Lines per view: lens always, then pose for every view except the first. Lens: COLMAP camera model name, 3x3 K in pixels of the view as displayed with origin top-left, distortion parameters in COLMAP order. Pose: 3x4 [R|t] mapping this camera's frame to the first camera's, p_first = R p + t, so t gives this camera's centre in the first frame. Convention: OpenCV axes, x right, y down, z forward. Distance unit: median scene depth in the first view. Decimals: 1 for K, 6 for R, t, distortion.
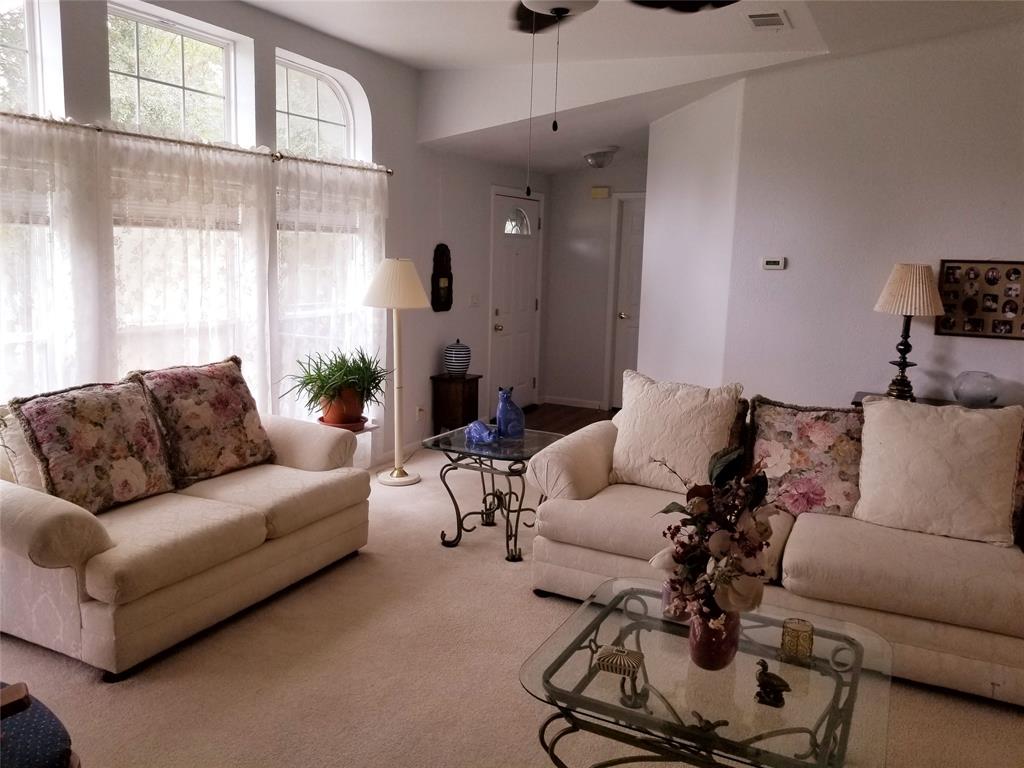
lens RADIAL K [[807.9, 0, 509.8], [0, 807.9, 377.1], [0, 0, 1]] dist [0.044873, -0.089233]
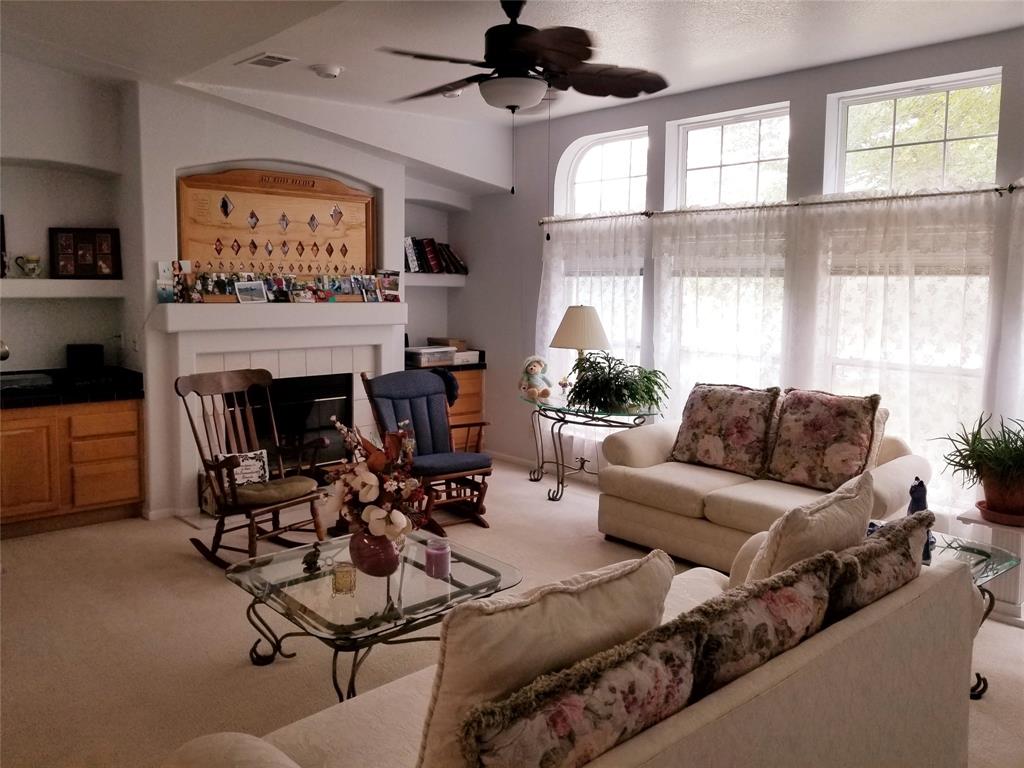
lens RADIAL K [[807.9, 0, 490.4], [0, 807.9, 361.1], [0, 0, 1]] dist [0.044873, -0.089233]
pose [[-0.375220, 0.056407, -0.925218, 0.883657], [-0.164054, 0.978348, 0.126178, -0.129370], [0.912303, 0.199130, -0.357842, 1.001343]]
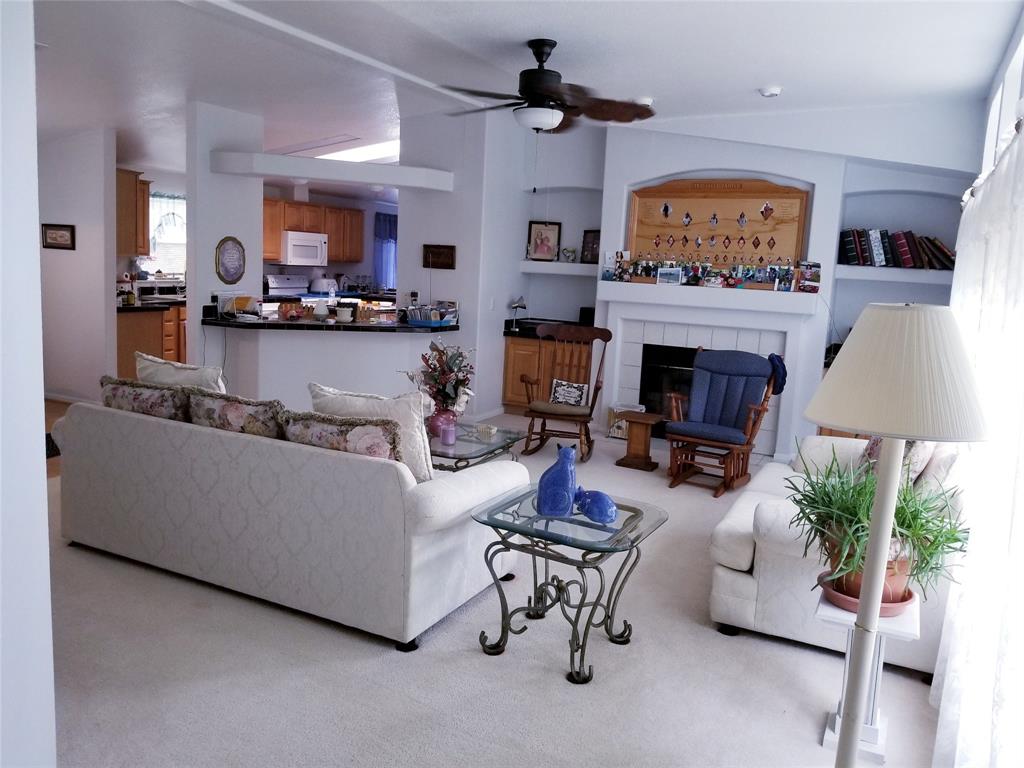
lens RADIAL K [[807.9, 0, 497.5], [0, 807.9, 357.8], [0, 0, 1]] dist [0.044873, -0.089233]
pose [[-0.996776, -0.079691, 0.009324, 0.045753], [-0.074208, 0.959850, 0.270522, -0.290165], [-0.030508, 0.268958, -0.962669, 1.914822]]
